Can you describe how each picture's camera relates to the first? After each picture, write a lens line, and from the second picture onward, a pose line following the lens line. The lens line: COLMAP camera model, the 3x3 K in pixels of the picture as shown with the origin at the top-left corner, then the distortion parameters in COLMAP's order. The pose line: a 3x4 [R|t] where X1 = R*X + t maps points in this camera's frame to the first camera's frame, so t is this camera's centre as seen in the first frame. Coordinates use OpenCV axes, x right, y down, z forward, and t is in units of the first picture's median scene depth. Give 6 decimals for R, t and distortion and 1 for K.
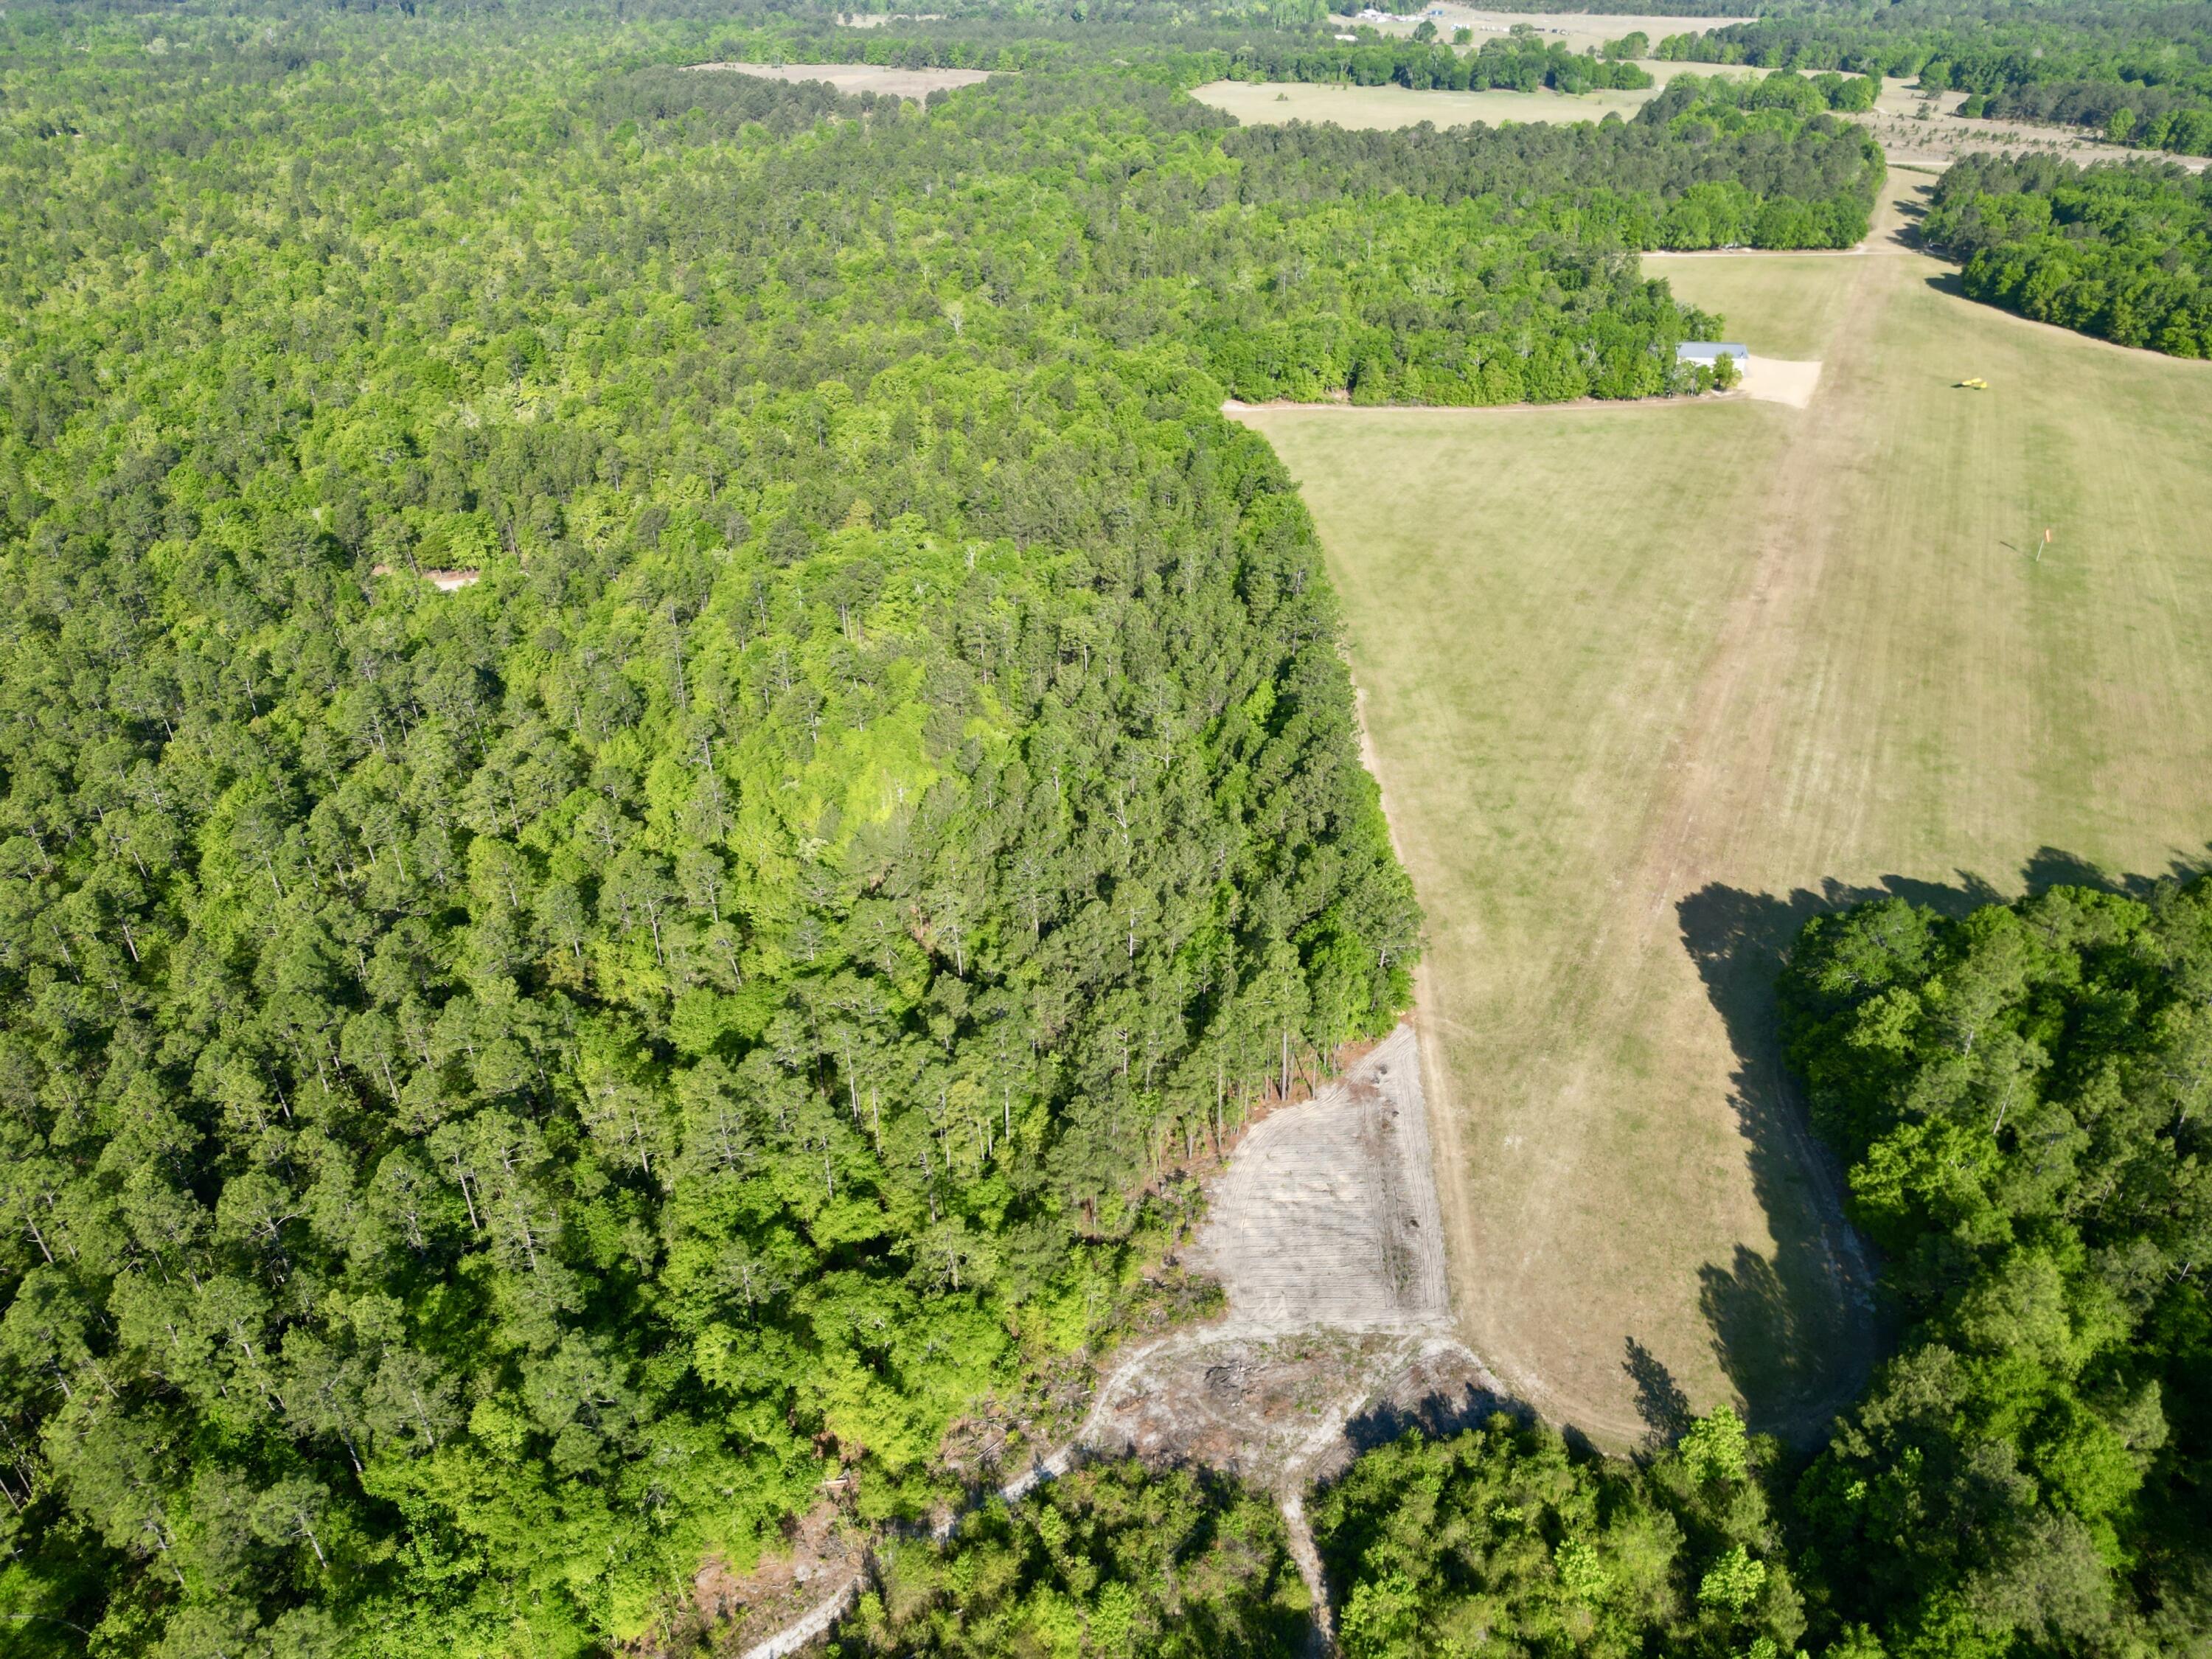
lens RADIAL K [[1534.1, 0, 1090.7], [0, 1534.1, 822.6], [0, 0, 1]] dist [0.089746, -0.090661]
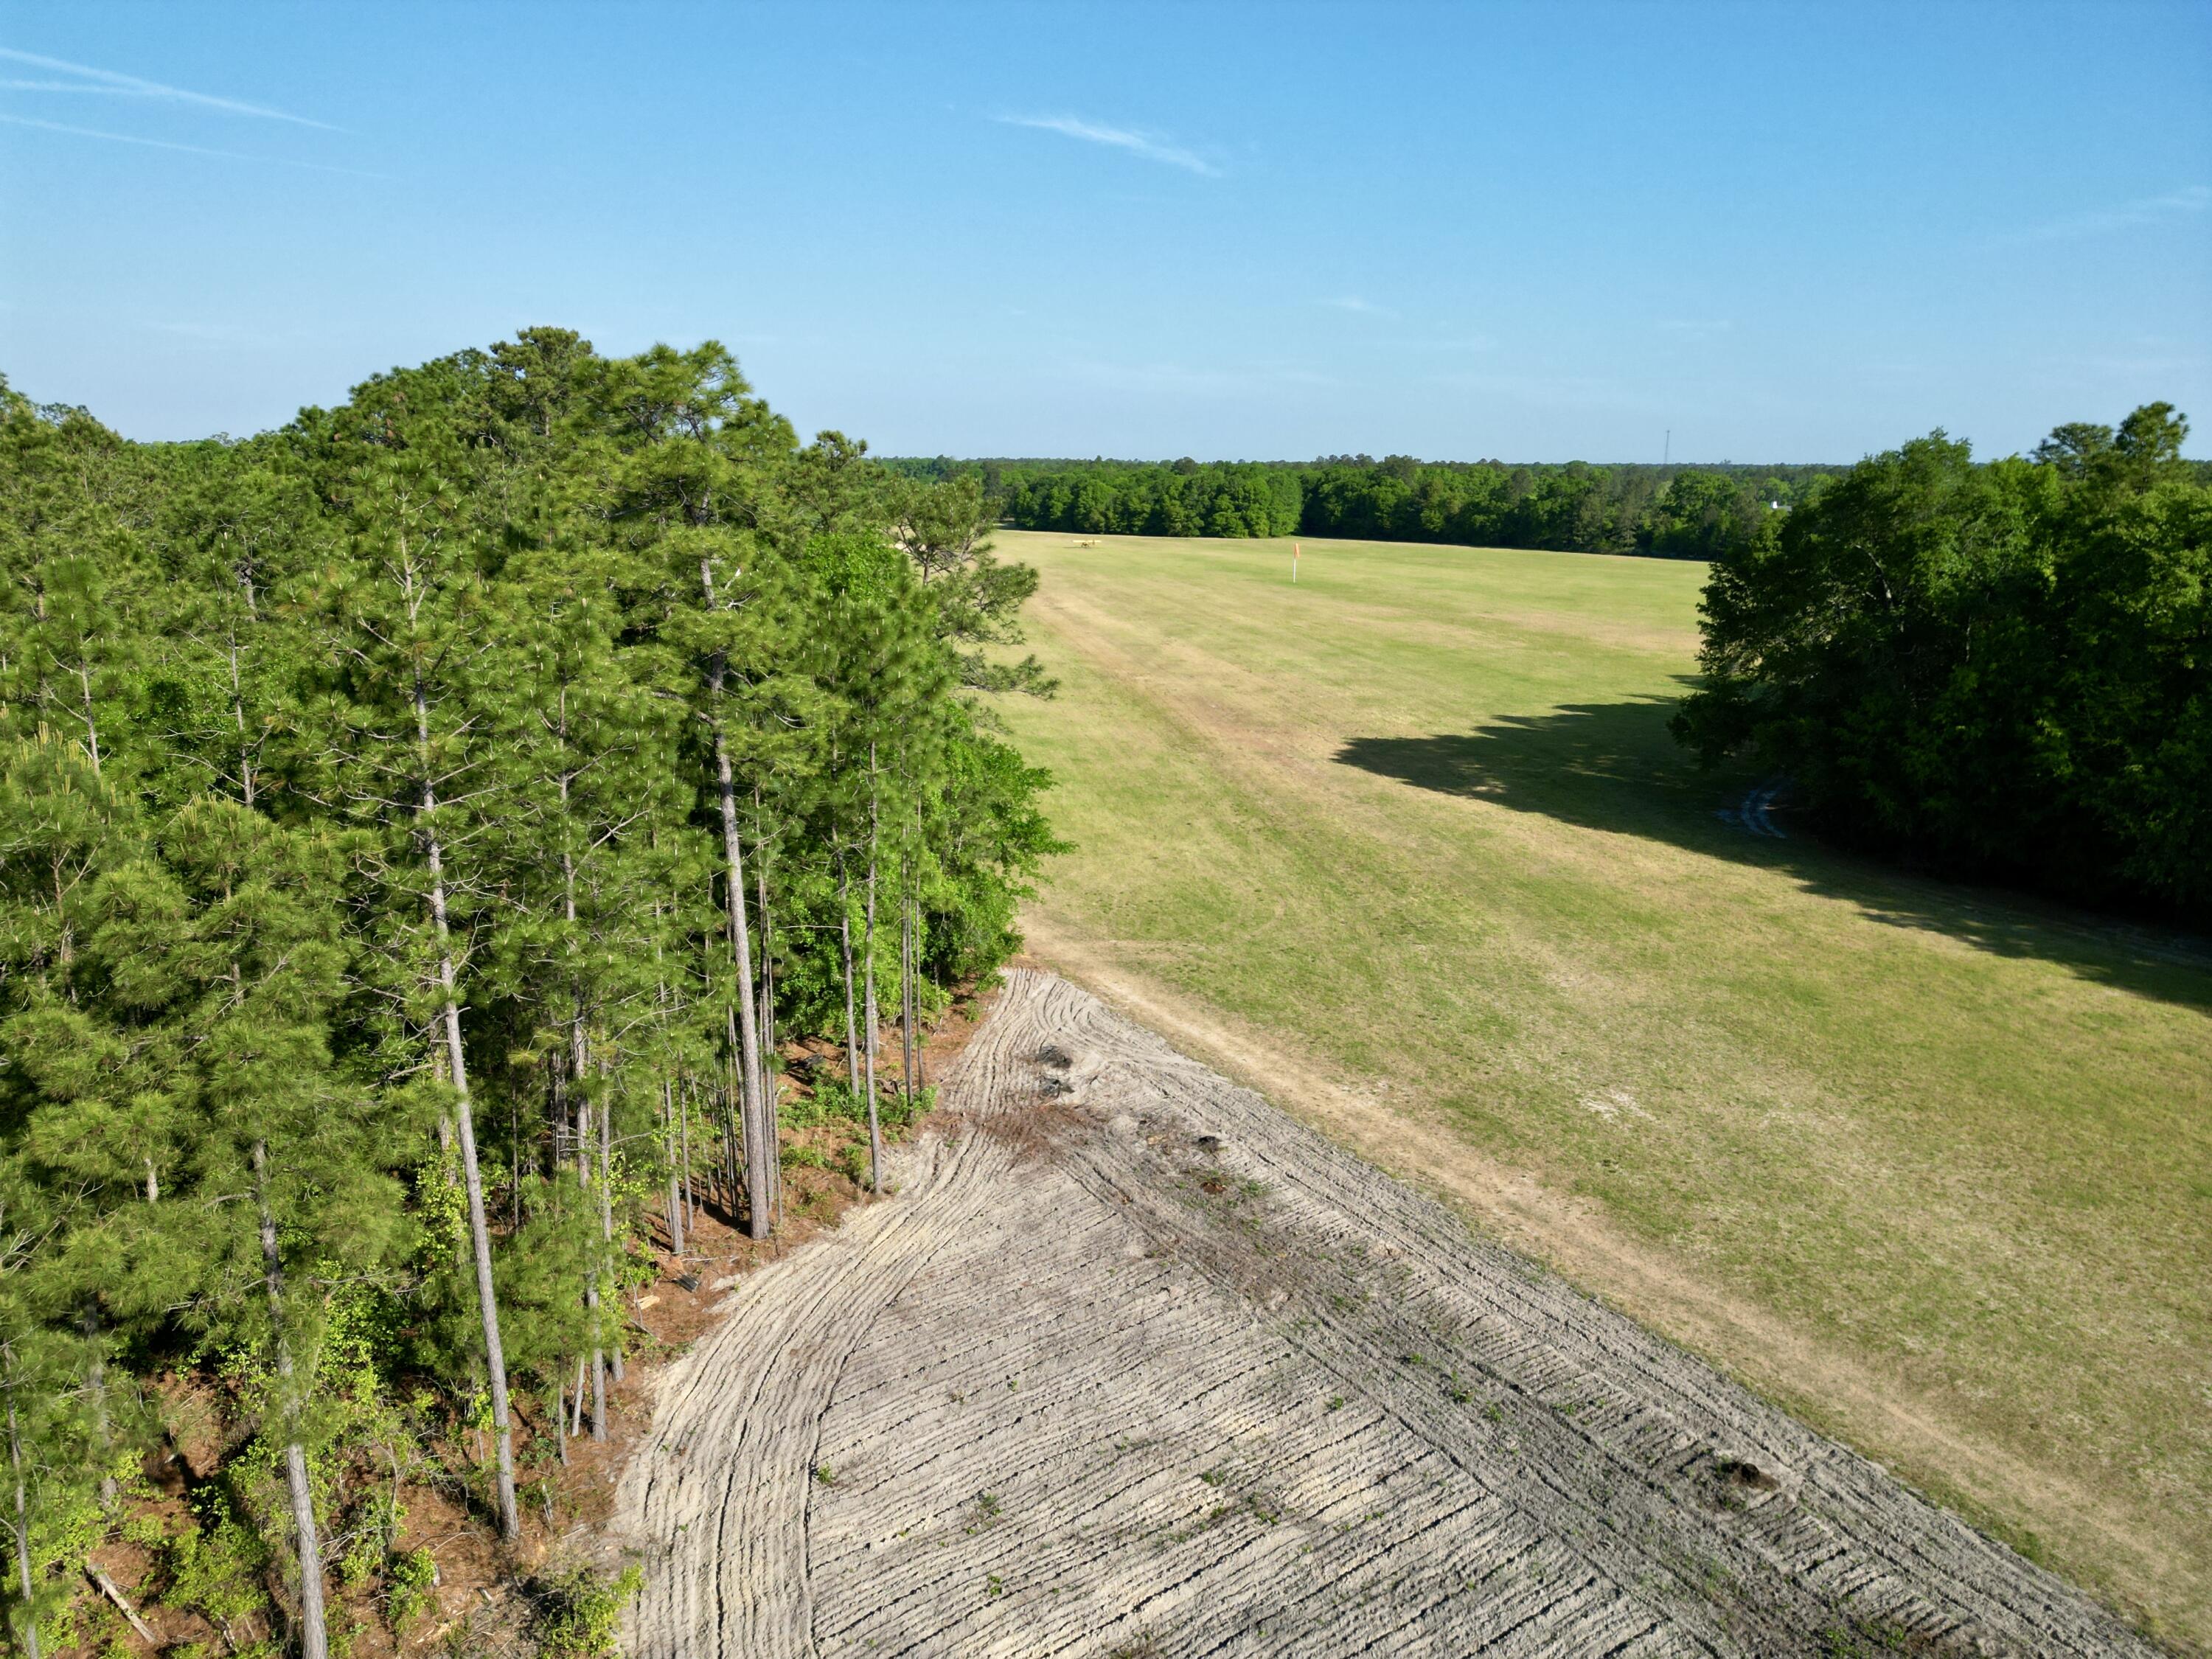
lens RADIAL K [[1541.3, 0, 1092.6], [0, 1541.3, 813.1], [0, 0, 1]] dist [0.081474, -0.081205]
pose [[0.813208, -0.110515, 0.571383, 0.017929], [0.284384, 0.932062, -0.224467, 0.072190], [-0.507758, 0.345031, 0.789389, 0.303919]]
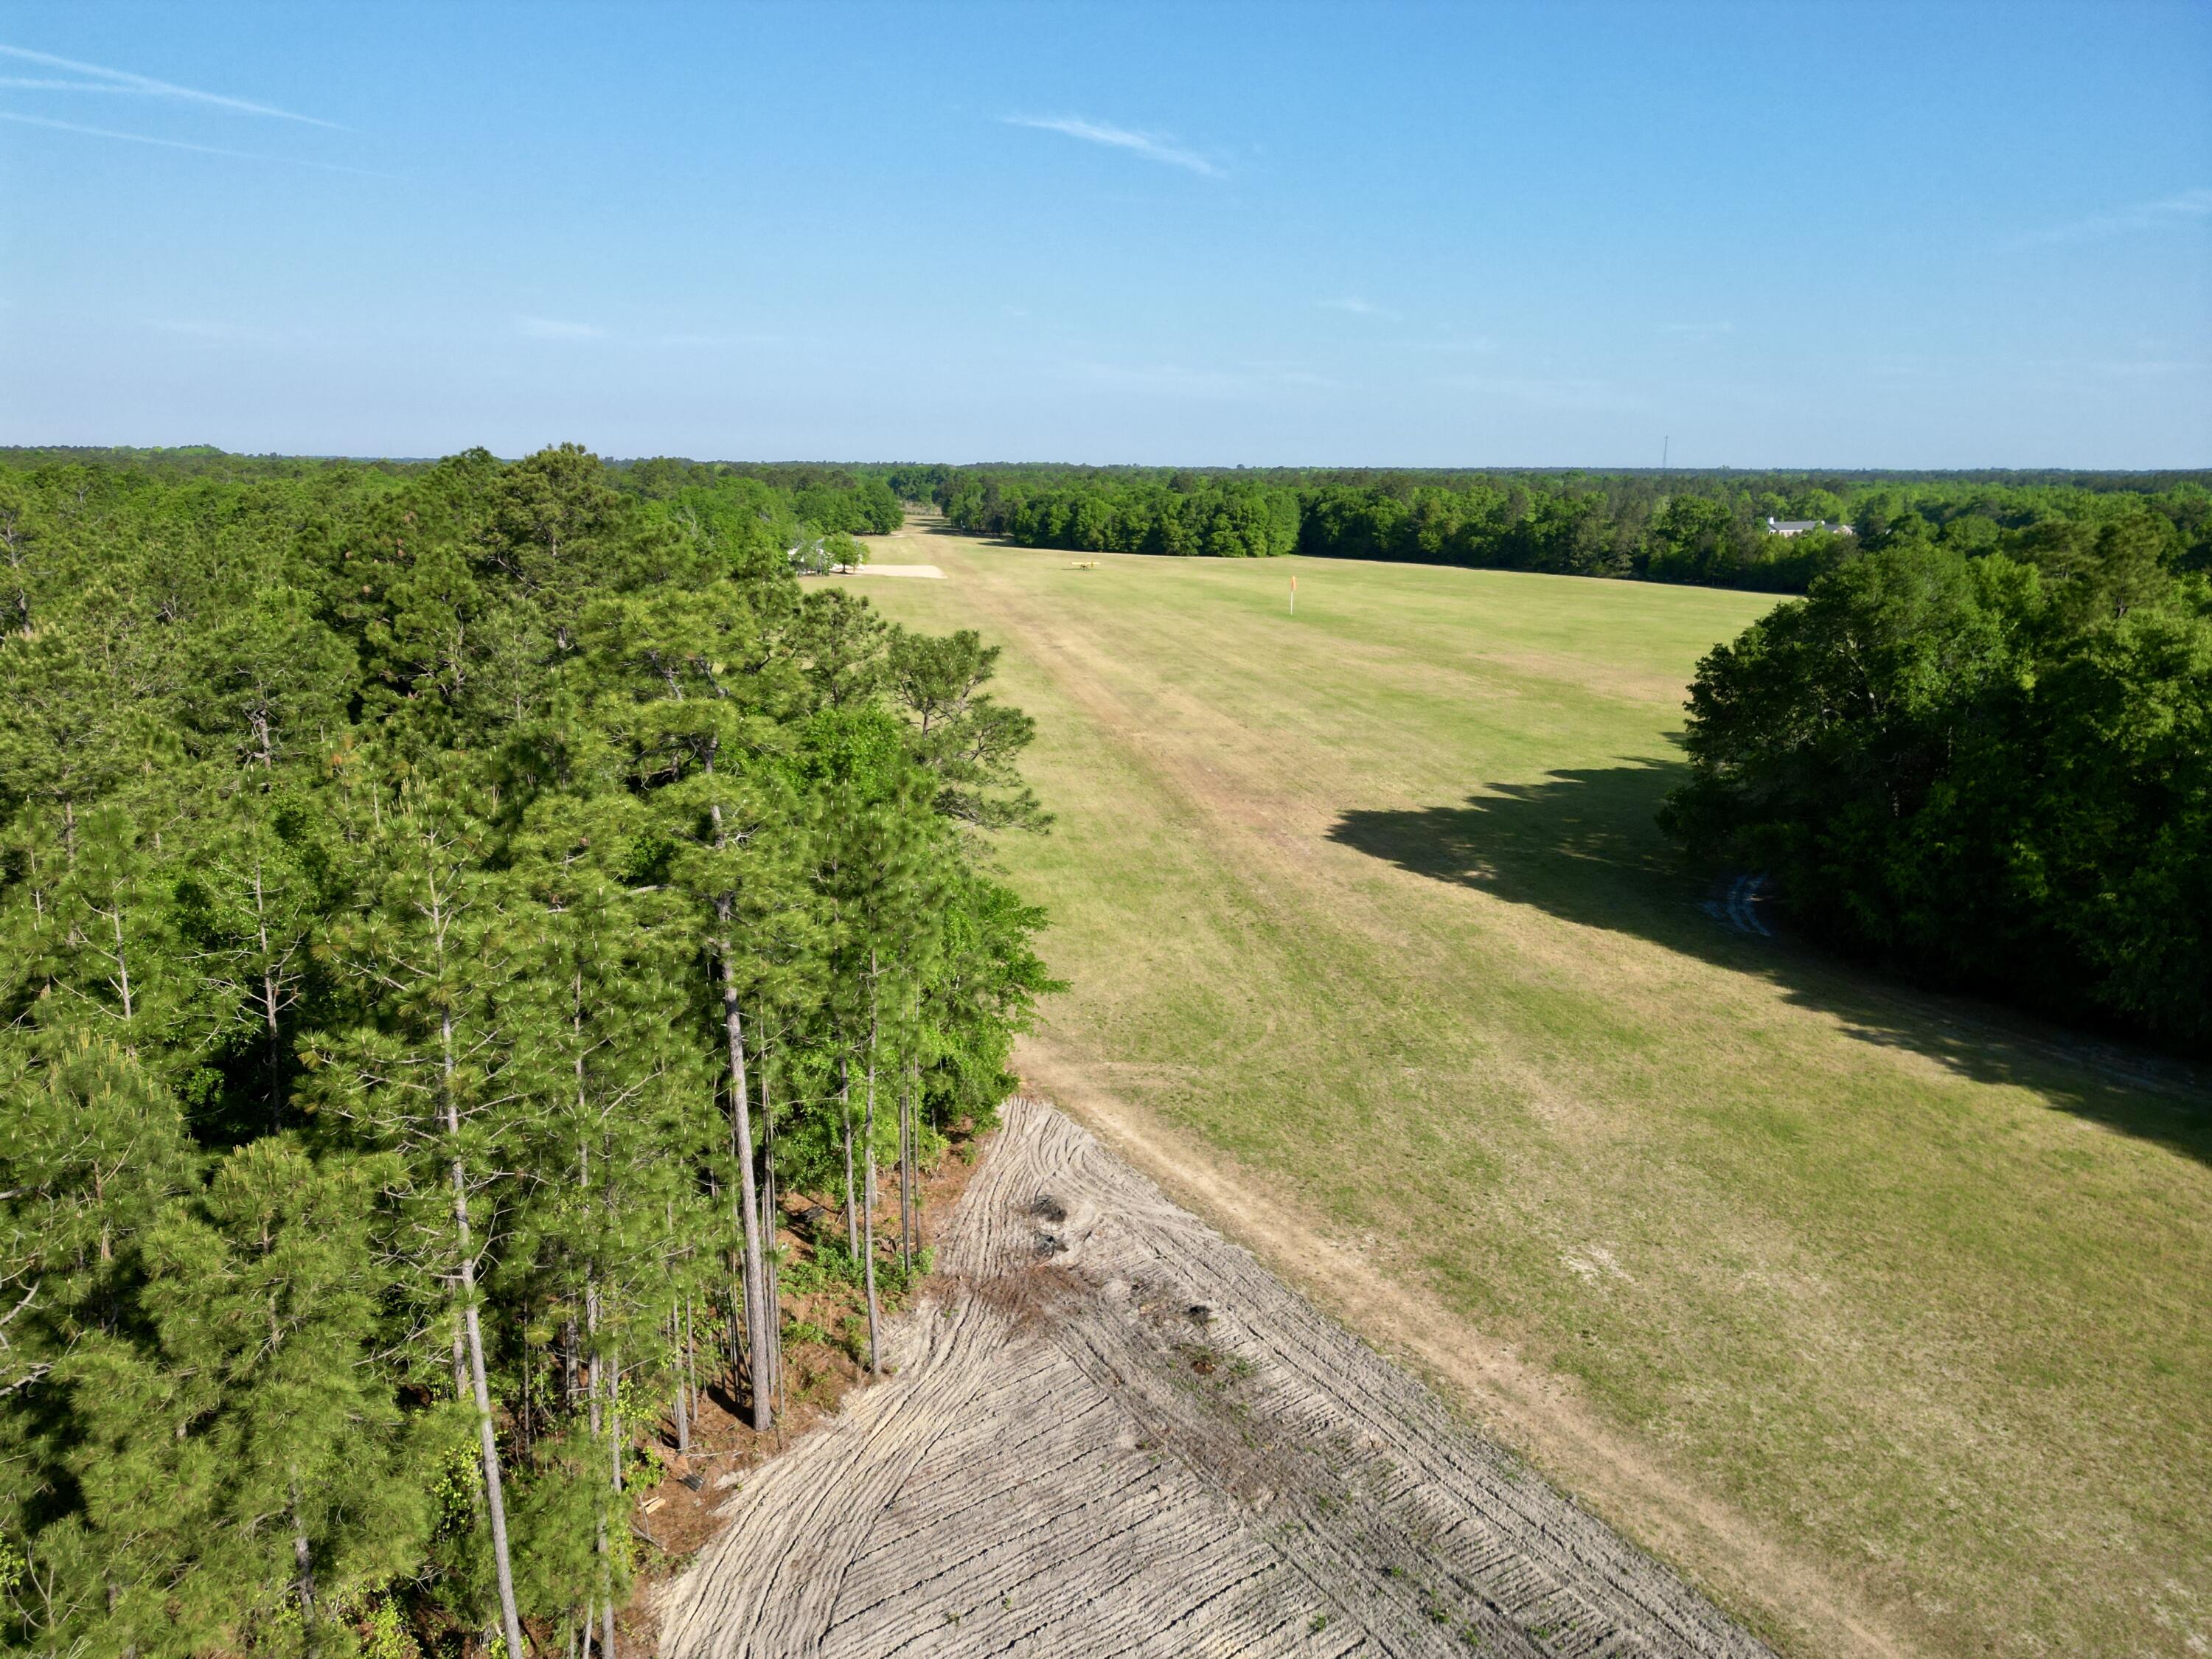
lens RADIAL K [[1541.3, 0, 1092.6], [0, 1541.3, 813.1], [0, 0, 1]] dist [0.081474, -0.081205]
pose [[0.812862, -0.108599, 0.572243, 0.017736], [0.282827, 0.932458, -0.224792, 0.062593], [-0.509180, 0.344570, 0.788674, 0.297707]]
